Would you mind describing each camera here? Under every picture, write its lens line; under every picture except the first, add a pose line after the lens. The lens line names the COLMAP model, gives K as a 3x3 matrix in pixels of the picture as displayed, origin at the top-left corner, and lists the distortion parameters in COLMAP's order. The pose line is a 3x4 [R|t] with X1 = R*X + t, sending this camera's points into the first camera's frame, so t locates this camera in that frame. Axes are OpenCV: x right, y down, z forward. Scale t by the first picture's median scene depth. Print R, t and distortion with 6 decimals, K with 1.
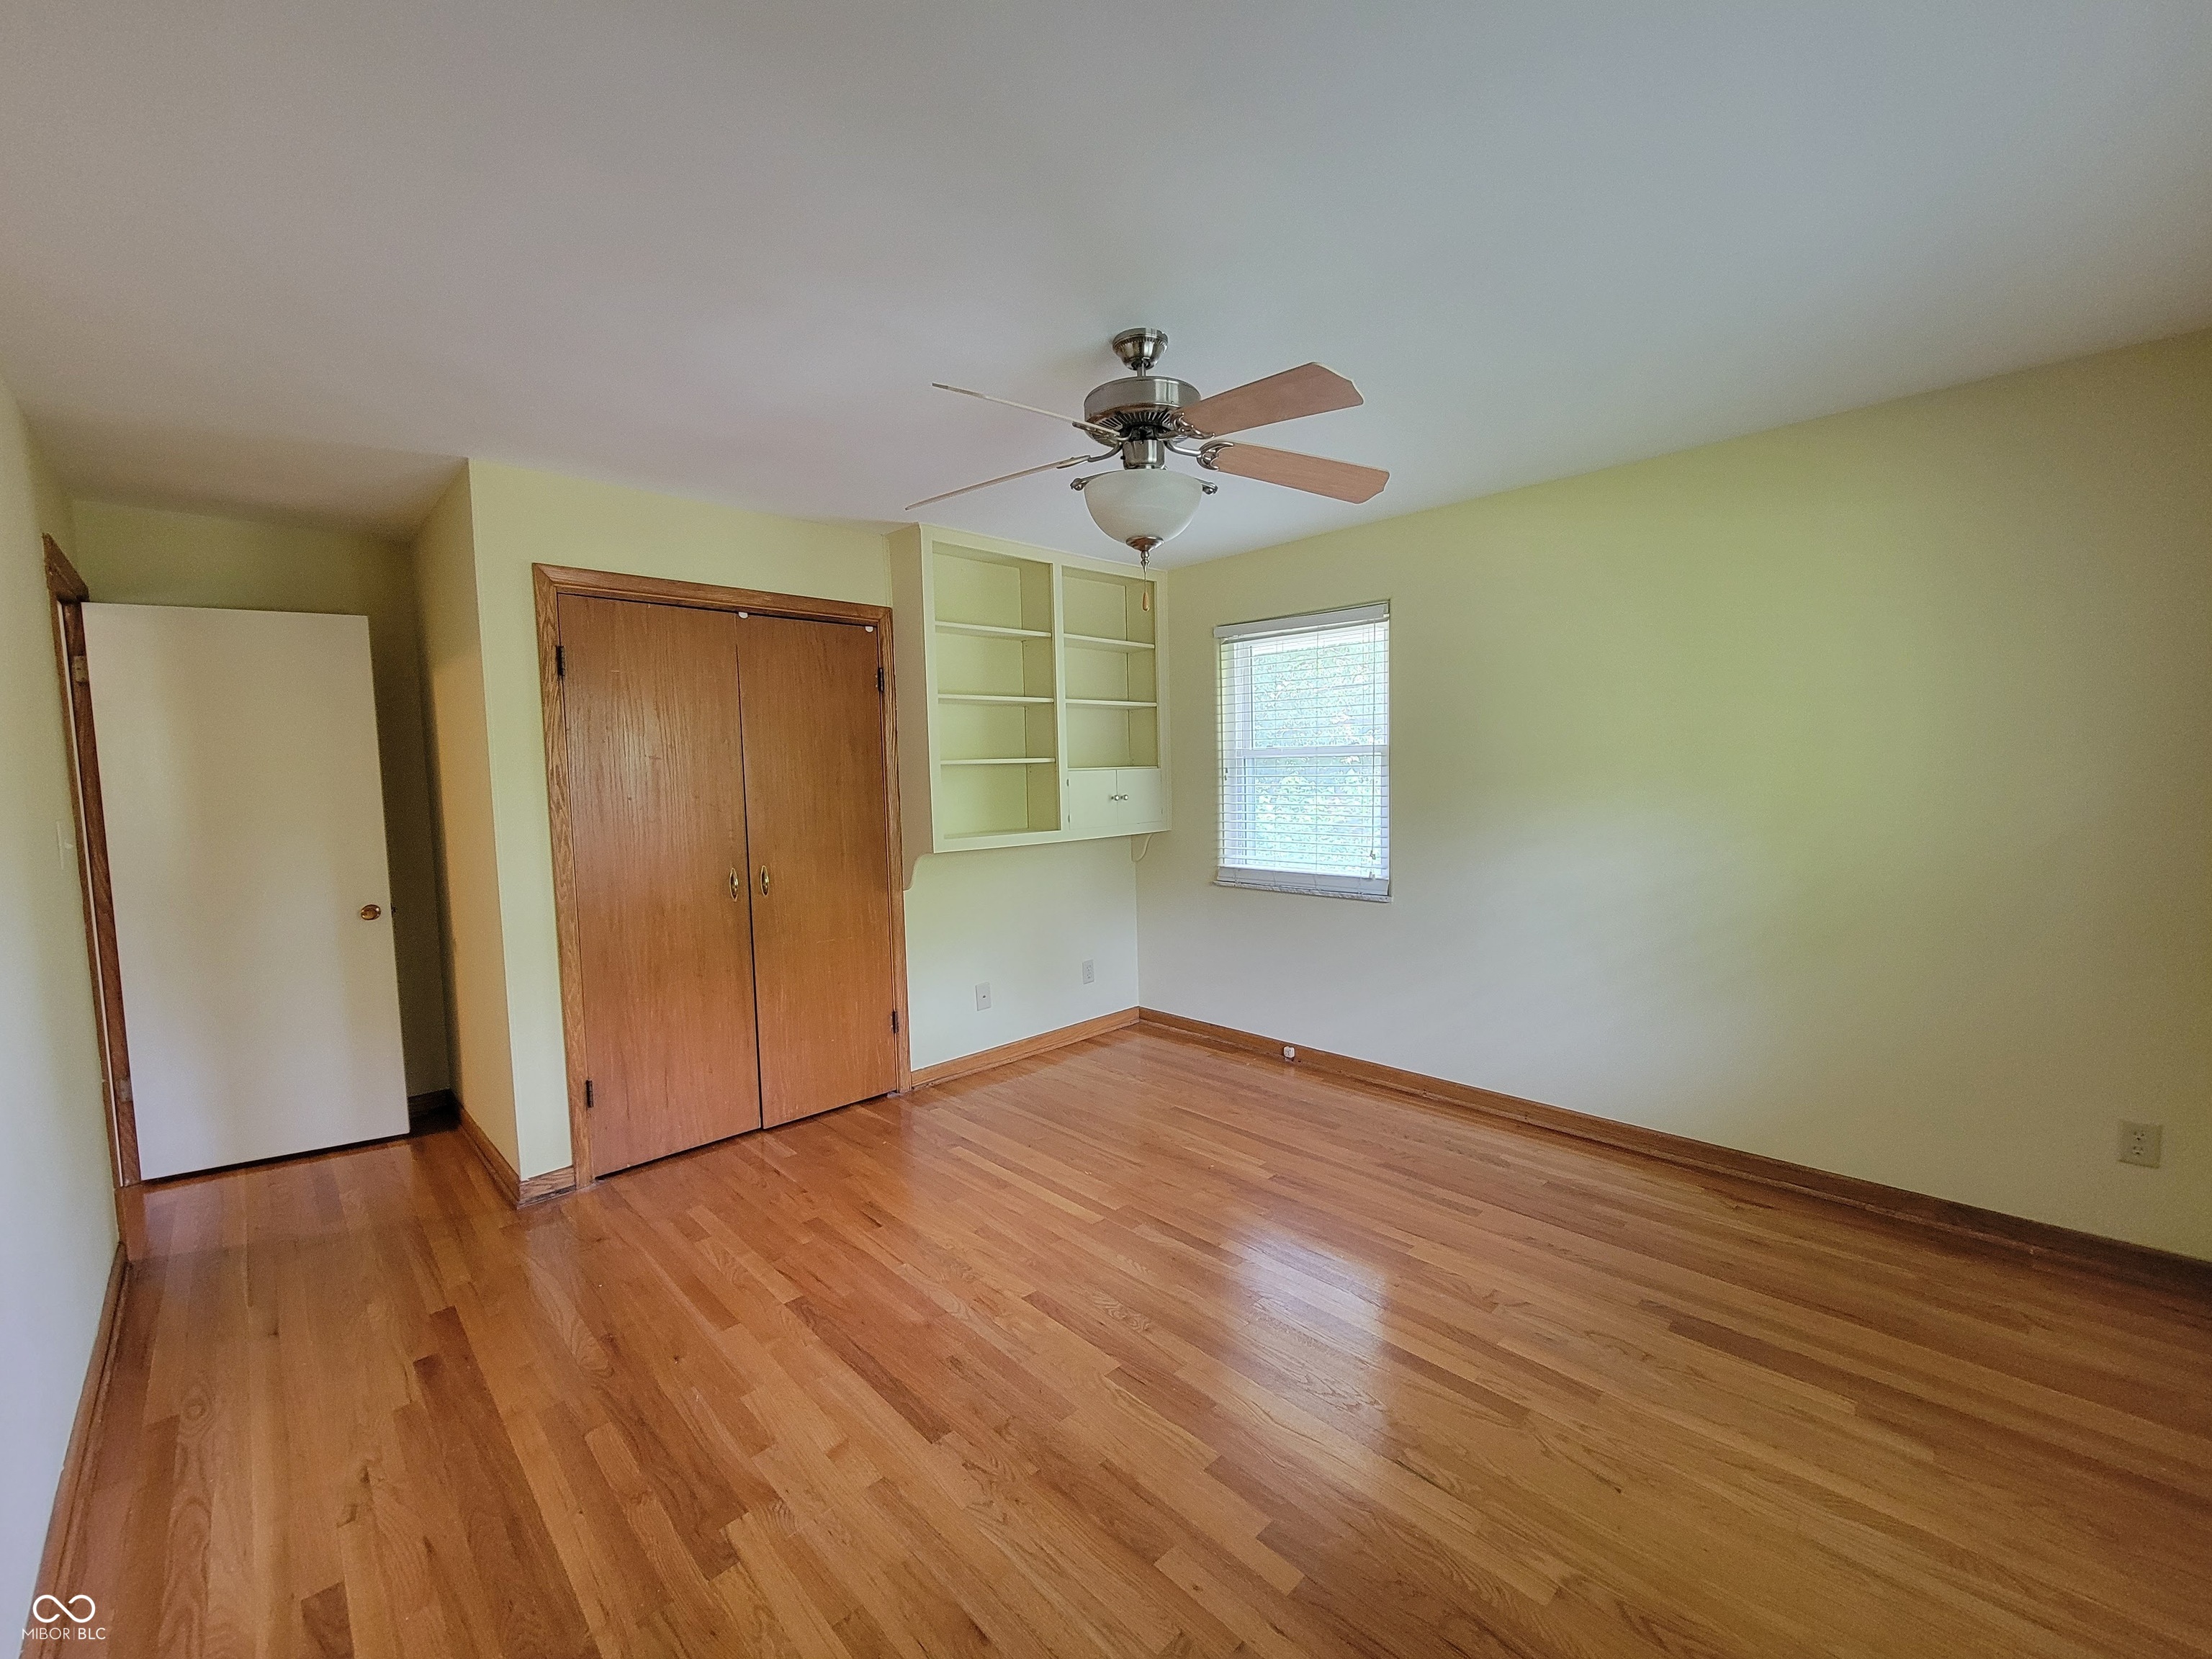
lens RADIAL K [[906.9, 0, 1102.9], [0, 906.9, 833.7], [0, 0, 1]] dist [-0.001594, -0.000107]
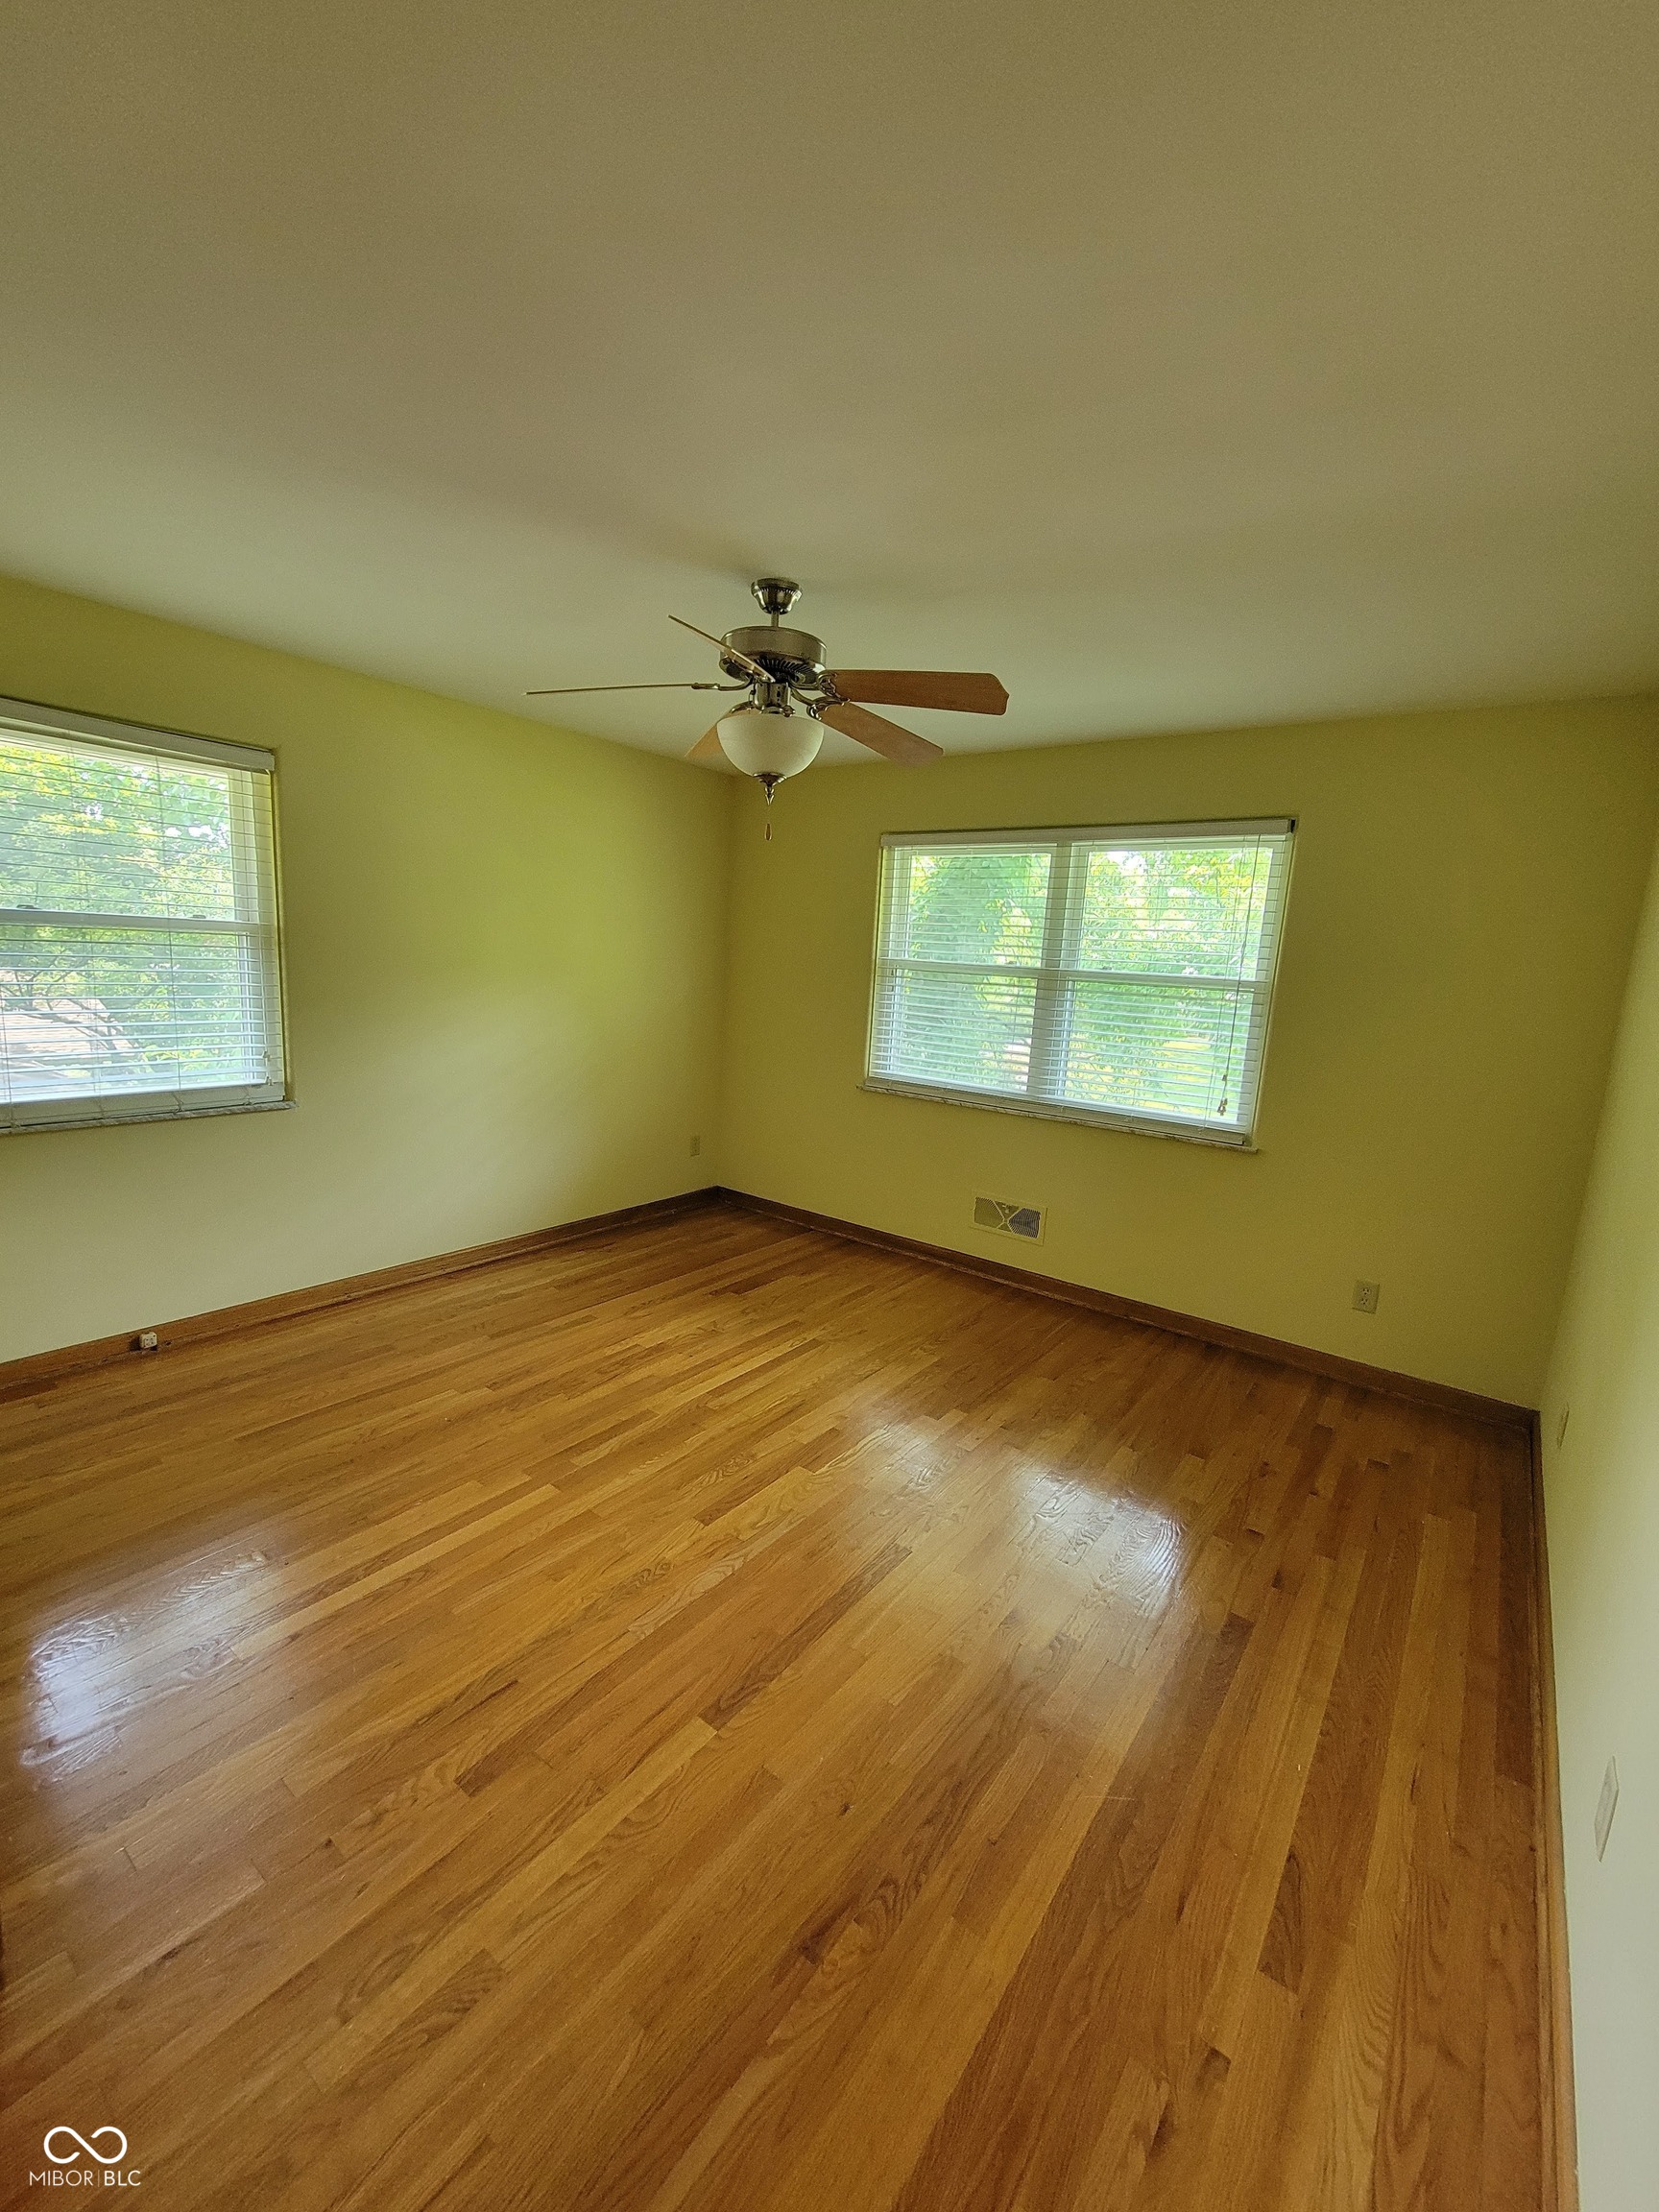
lens RADIAL K [[906.9, 0, 823.5], [0, 906.9, 1109.4], [0, 0, 1]] dist [-0.001594, -0.000107]
pose [[-0.153899, -0.157850, 0.975396, -0.800743], [0.021472, 0.986390, 0.163017, -0.070483], [-0.987853, 0.046032, -0.148415, 0.807814]]
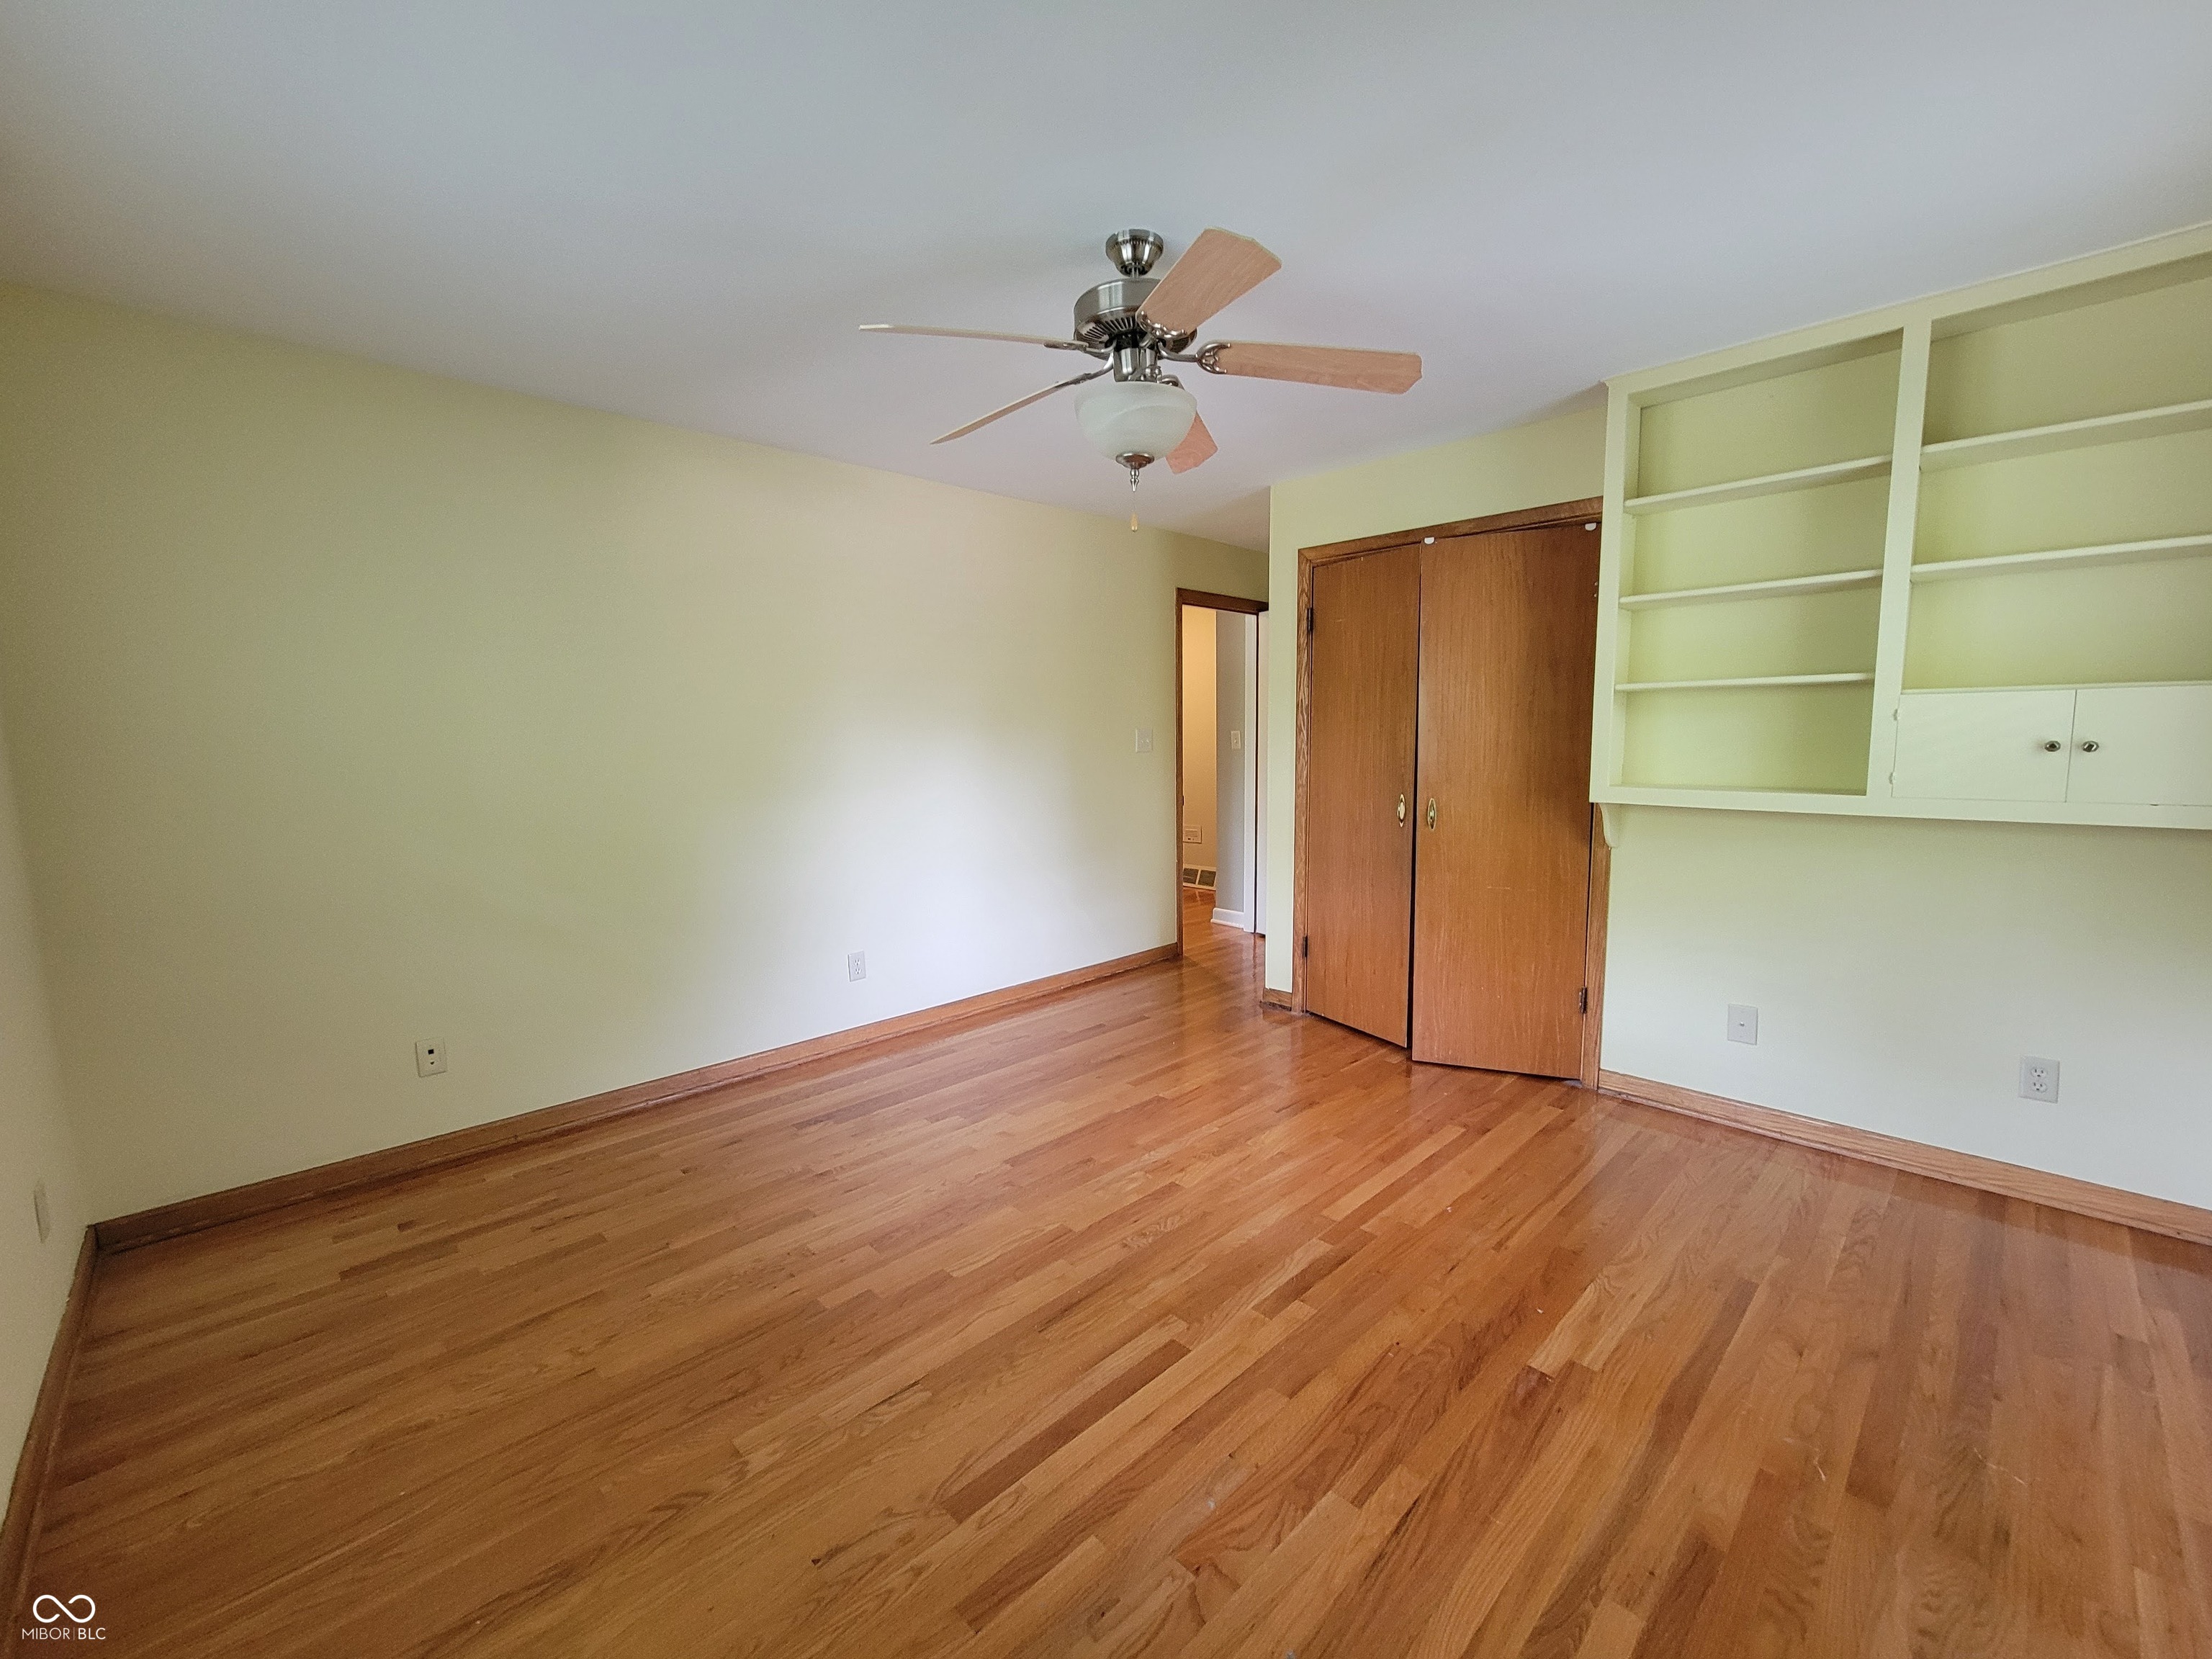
lens RADIAL K [[906.9, 0, 1104.3], [0, 906.9, 831.6], [0, 0, 1]] dist [-0.001594, -0.000107]
pose [[0.004204, 0.131518, -0.991305, 0.763594], [-0.063654, 0.989338, 0.130987, -0.038141], [0.997963, 0.062550, 0.012531, 0.707850]]
